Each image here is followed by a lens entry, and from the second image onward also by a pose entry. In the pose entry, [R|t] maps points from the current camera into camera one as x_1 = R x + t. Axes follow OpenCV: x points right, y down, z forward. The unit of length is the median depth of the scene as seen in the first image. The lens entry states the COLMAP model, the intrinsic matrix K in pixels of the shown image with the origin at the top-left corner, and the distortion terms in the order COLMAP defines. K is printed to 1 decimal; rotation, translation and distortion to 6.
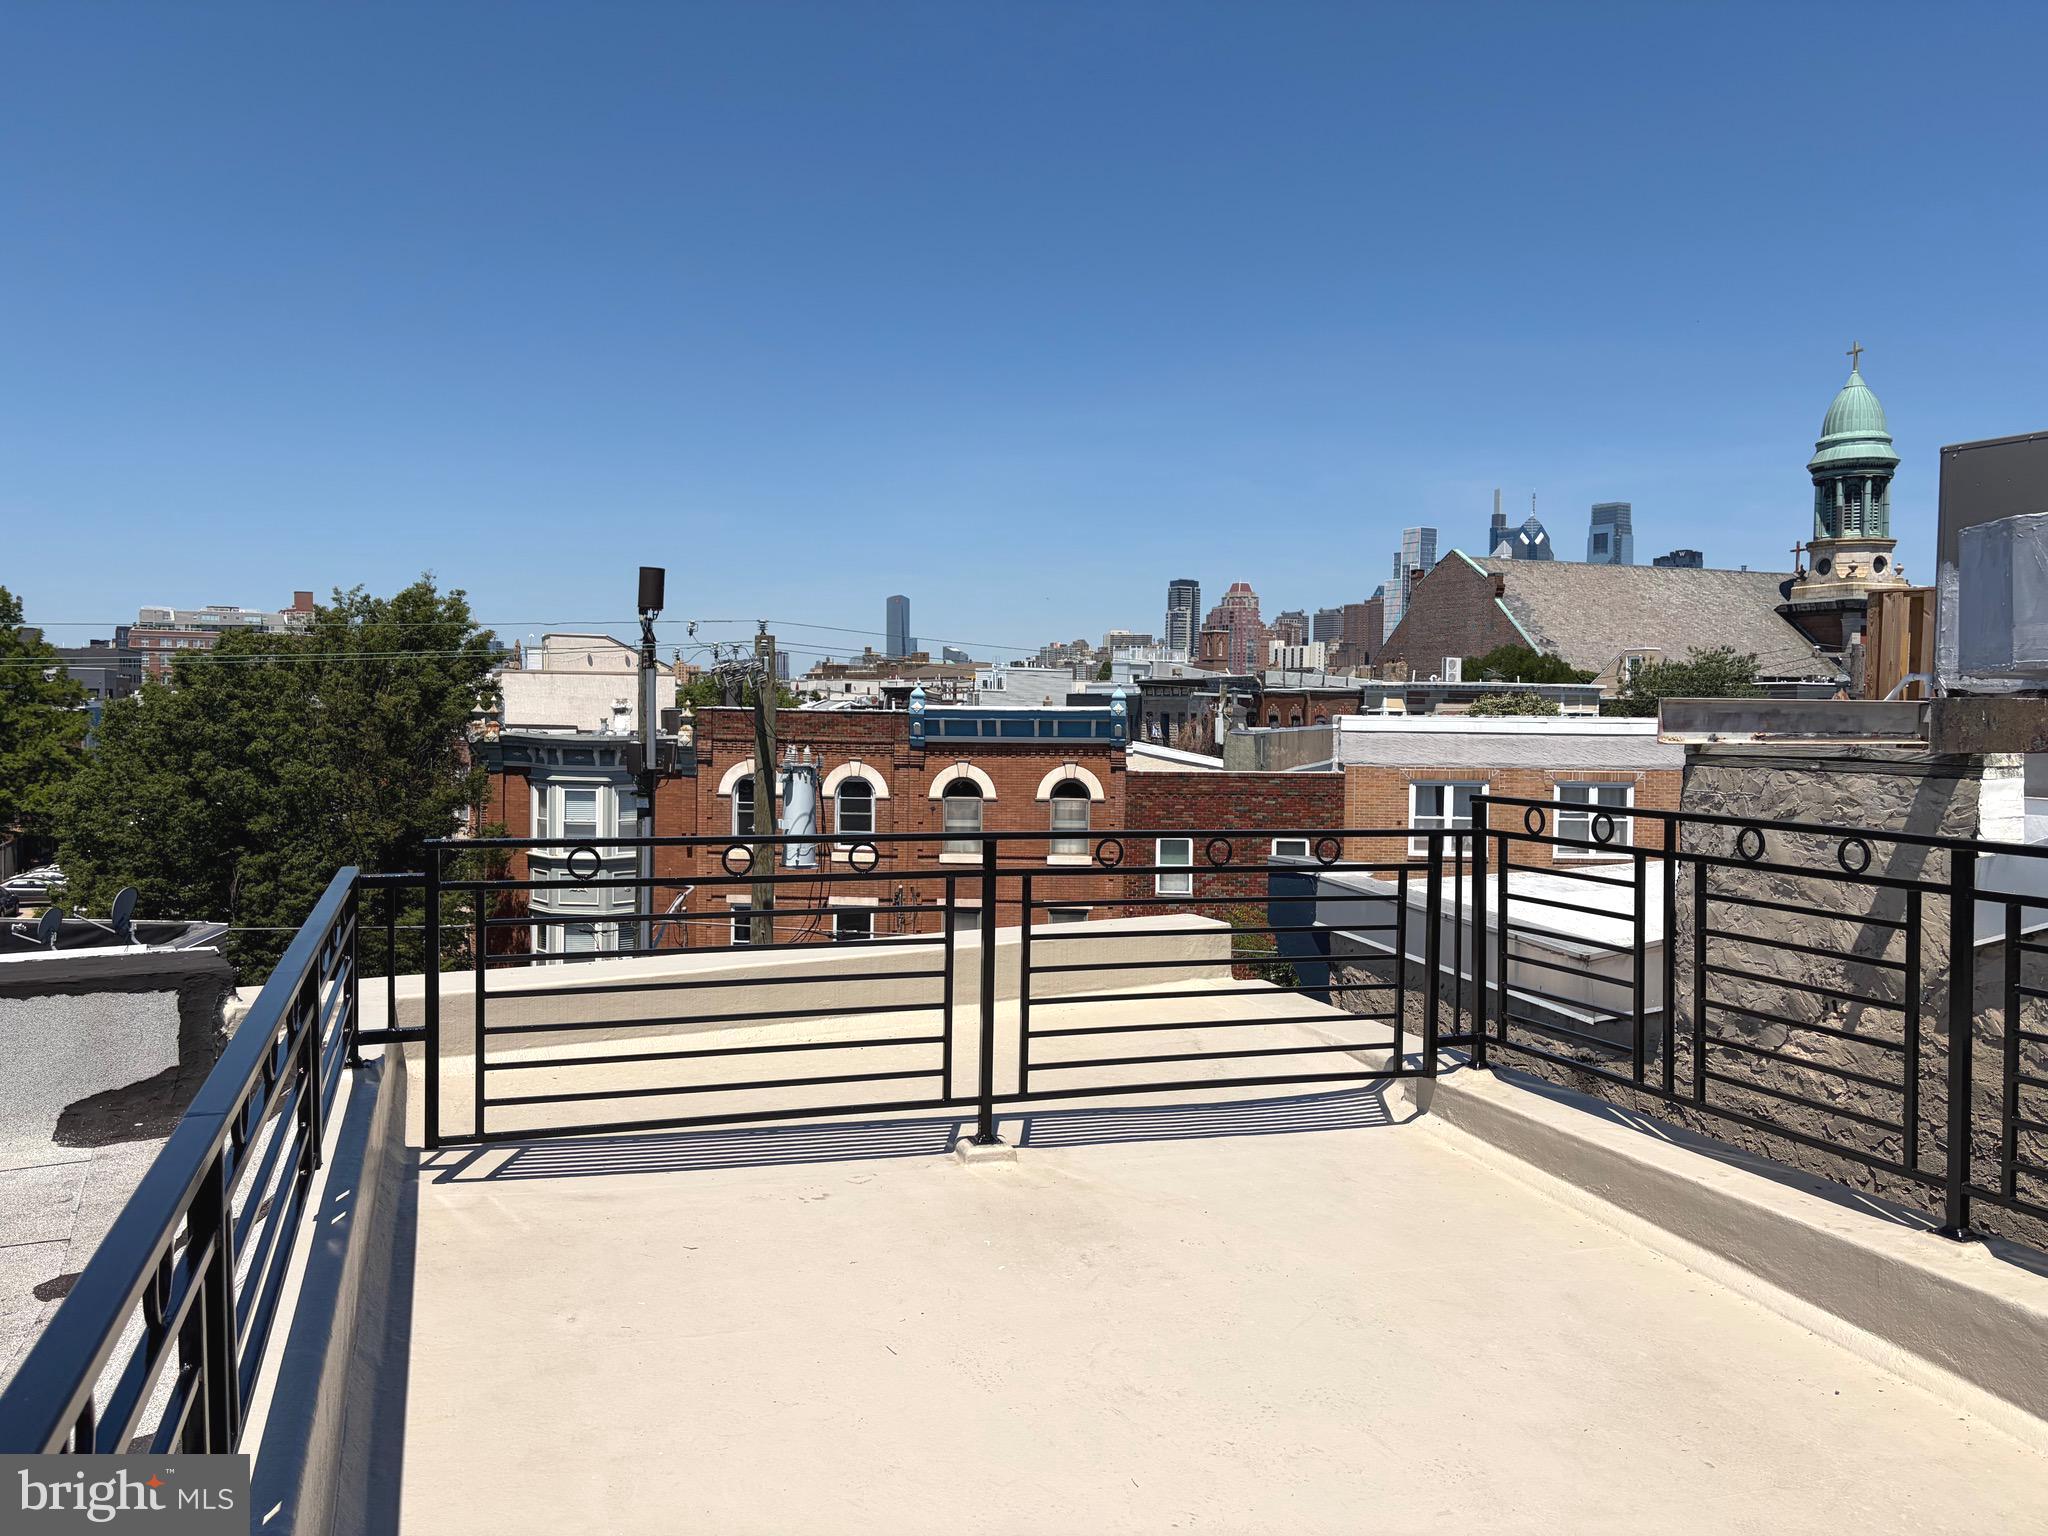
lens RADIAL K [[1568.1, 0, 1009.5], [0, 1568.1, 763.6], [0, 0, 1]] dist [0.099275, -0.112096]
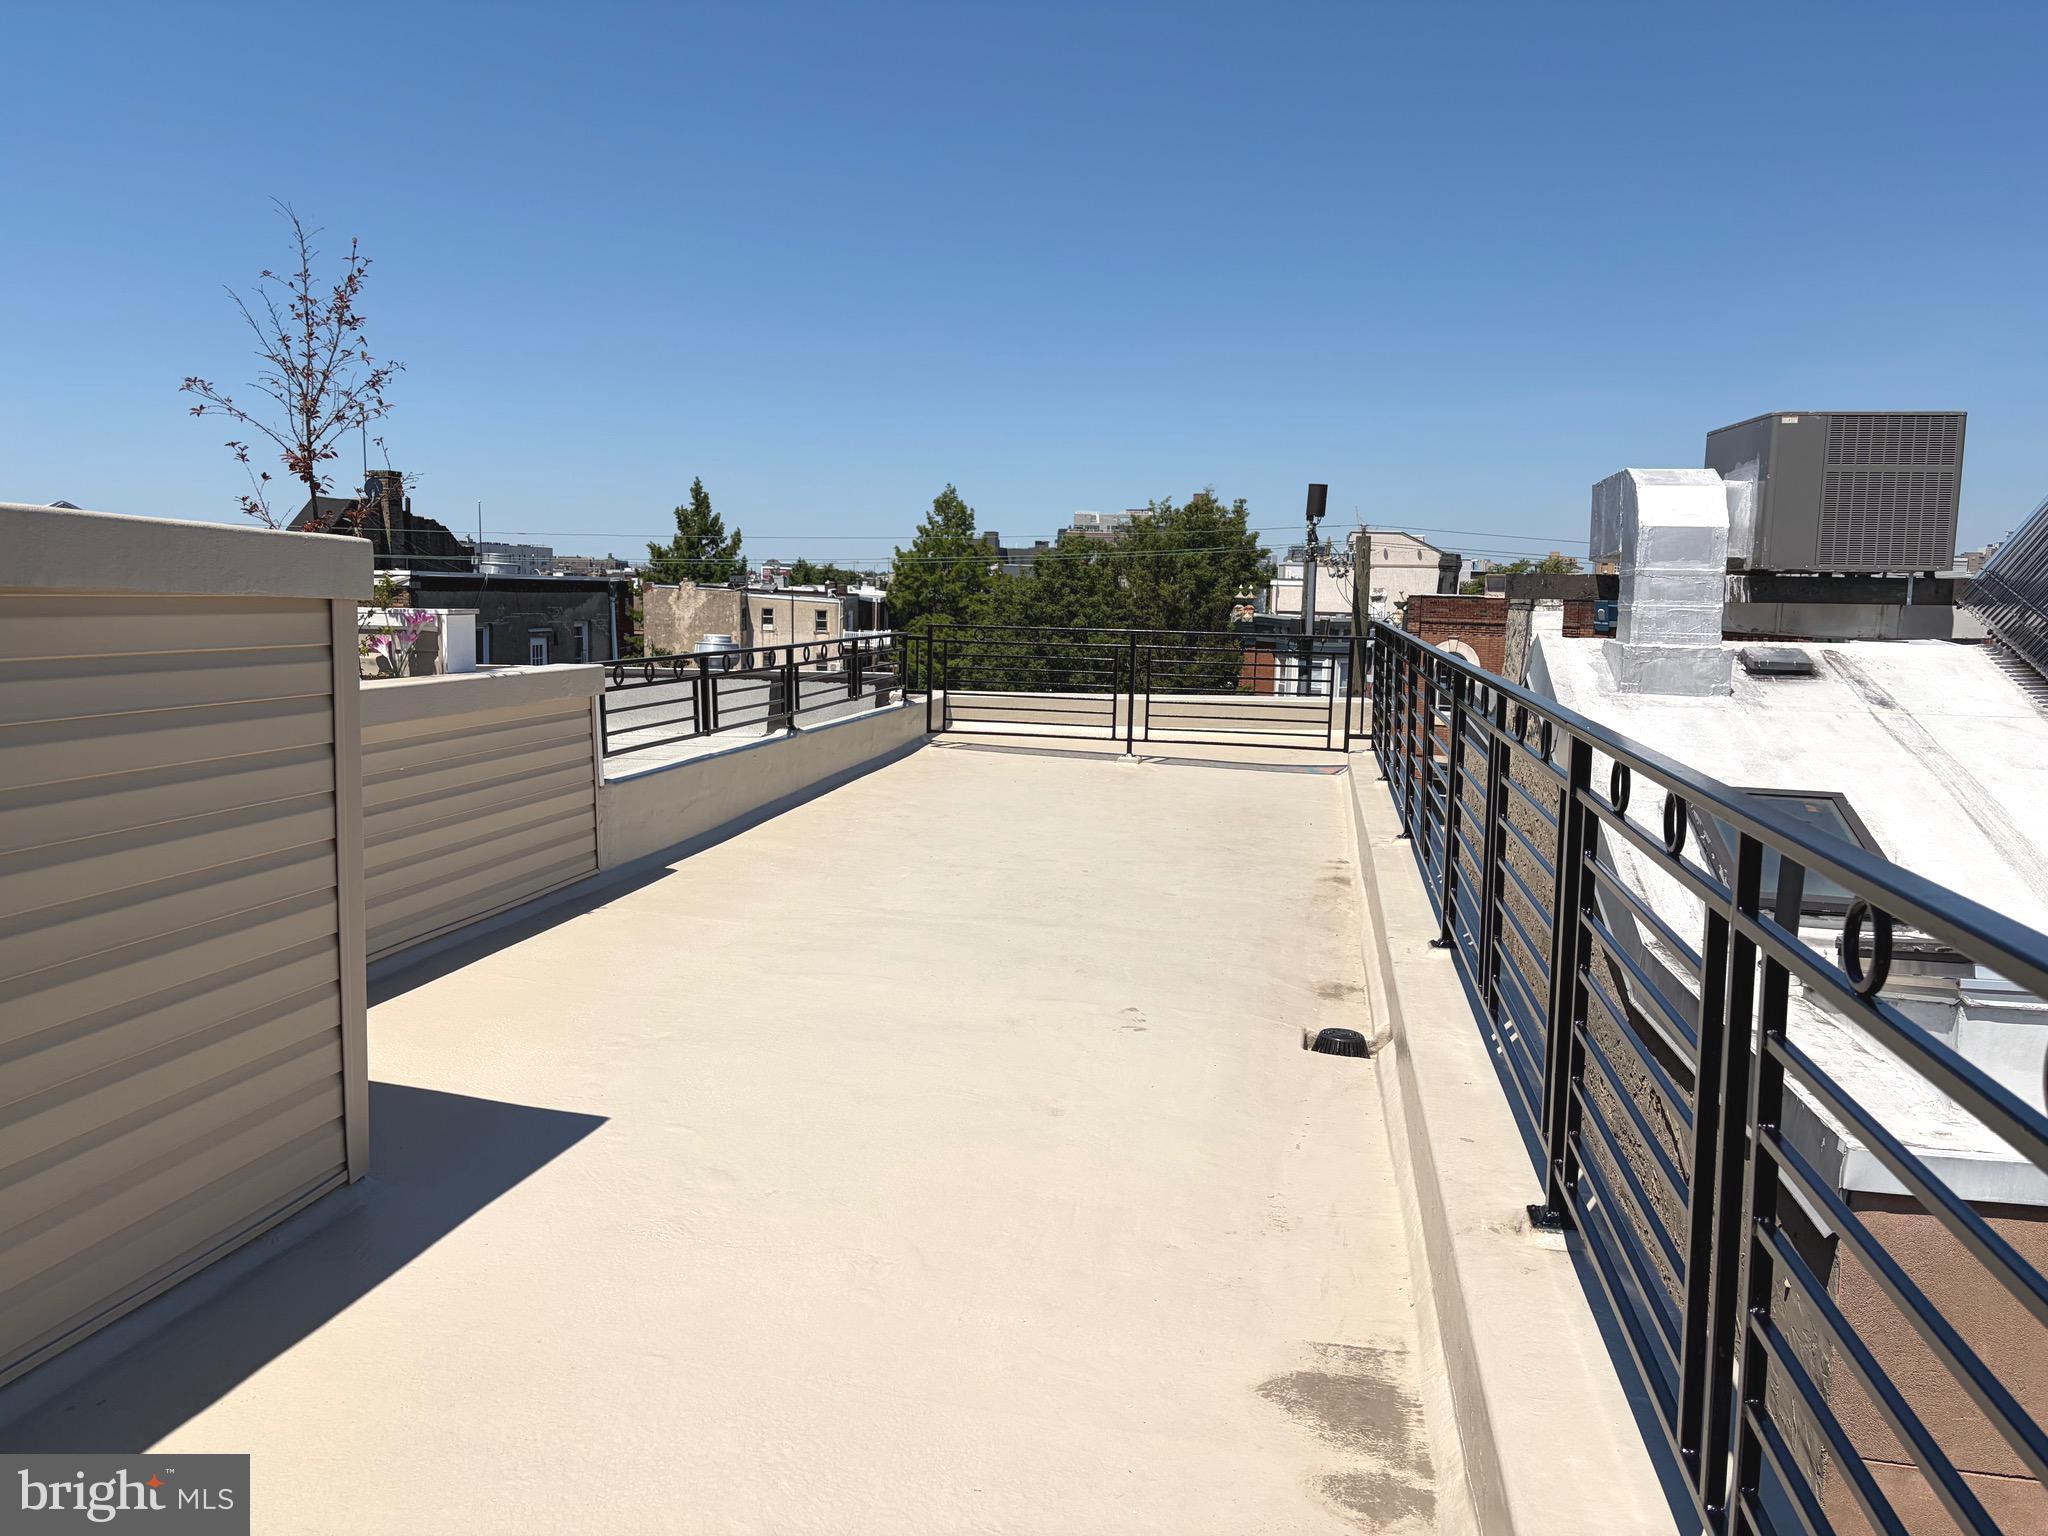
lens RADIAL K [[1568.1, 0, 1009.5], [0, 1568.1, 763.6], [0, 0, 1]] dist [0.099275, -0.112096]
pose [[0.856663, 0.063051, -0.512009, 0.162674], [-0.028778, 0.996798, 0.074599, 0.010982], [0.515073, -0.049171, 0.855735, -0.175950]]
